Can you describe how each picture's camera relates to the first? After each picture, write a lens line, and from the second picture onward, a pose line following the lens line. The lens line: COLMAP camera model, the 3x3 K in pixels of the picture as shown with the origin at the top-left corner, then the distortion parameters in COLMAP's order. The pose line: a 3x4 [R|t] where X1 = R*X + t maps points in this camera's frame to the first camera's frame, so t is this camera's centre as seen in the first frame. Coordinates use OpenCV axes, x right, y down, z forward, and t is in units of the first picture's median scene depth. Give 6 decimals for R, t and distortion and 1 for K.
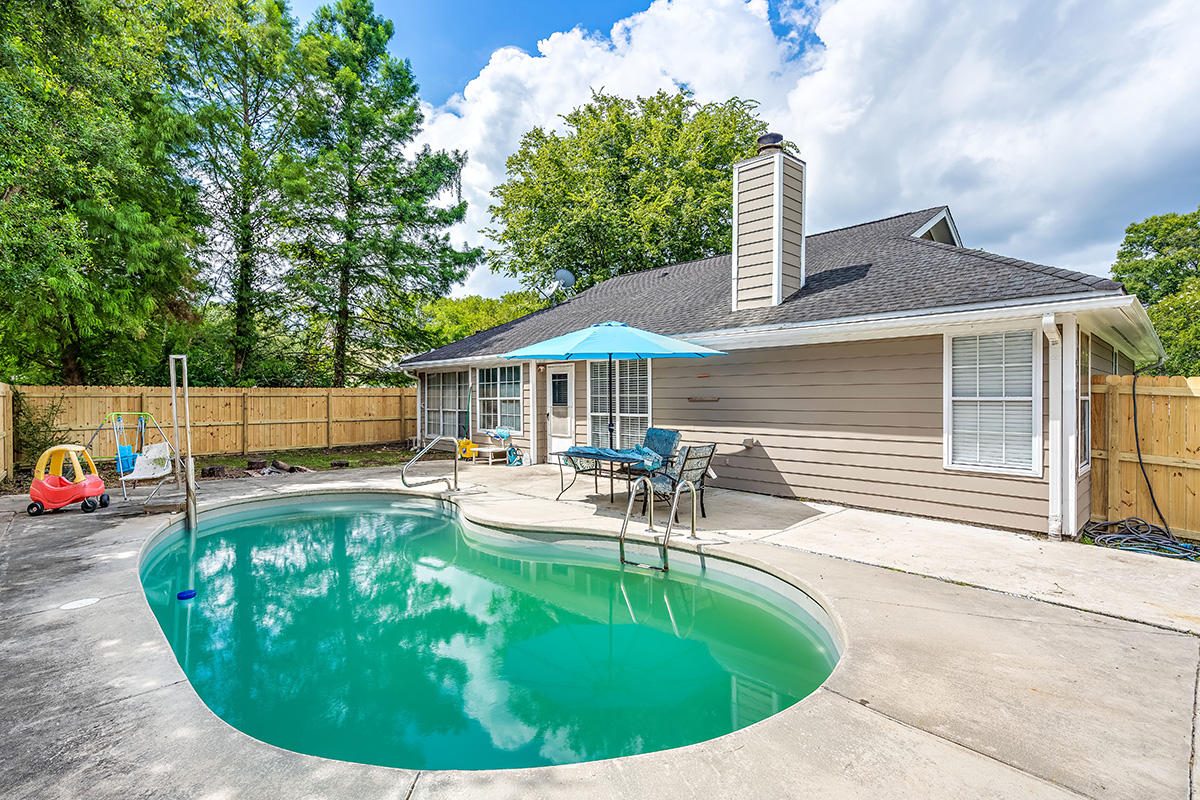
lens RADIAL K [[610.4, 0, 600.0], [0, 610.4, 400.0], [0, 0, 1]] dist [0.014824, -0.000020]
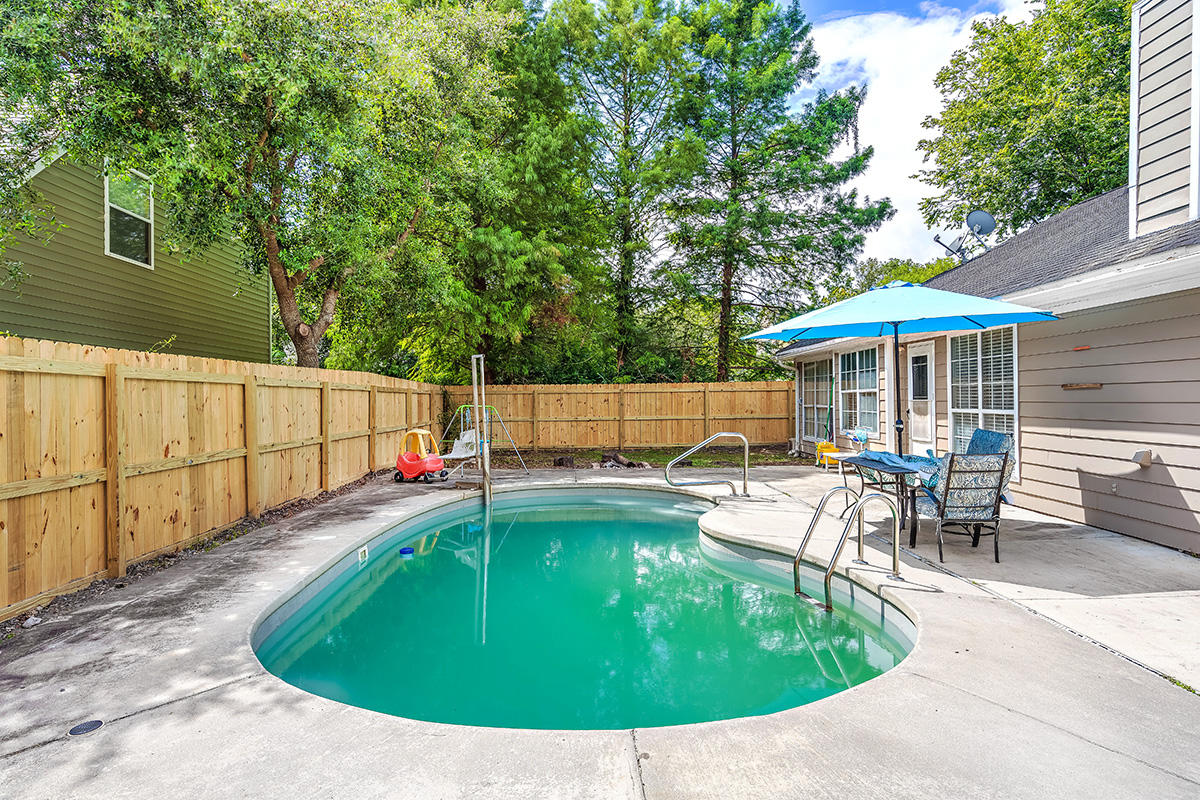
lens RADIAL K [[747.3, 0, 600.0], [0, 747.3, 400.0], [0, 0, 1]] dist [-0.000507, 0.000825]
pose [[0.733115, -0.006721, -0.680072, 0.258791], [0.005635, 0.999977, -0.003807, 0.011379], [0.680082, -0.001041, 0.733135, 0.069621]]
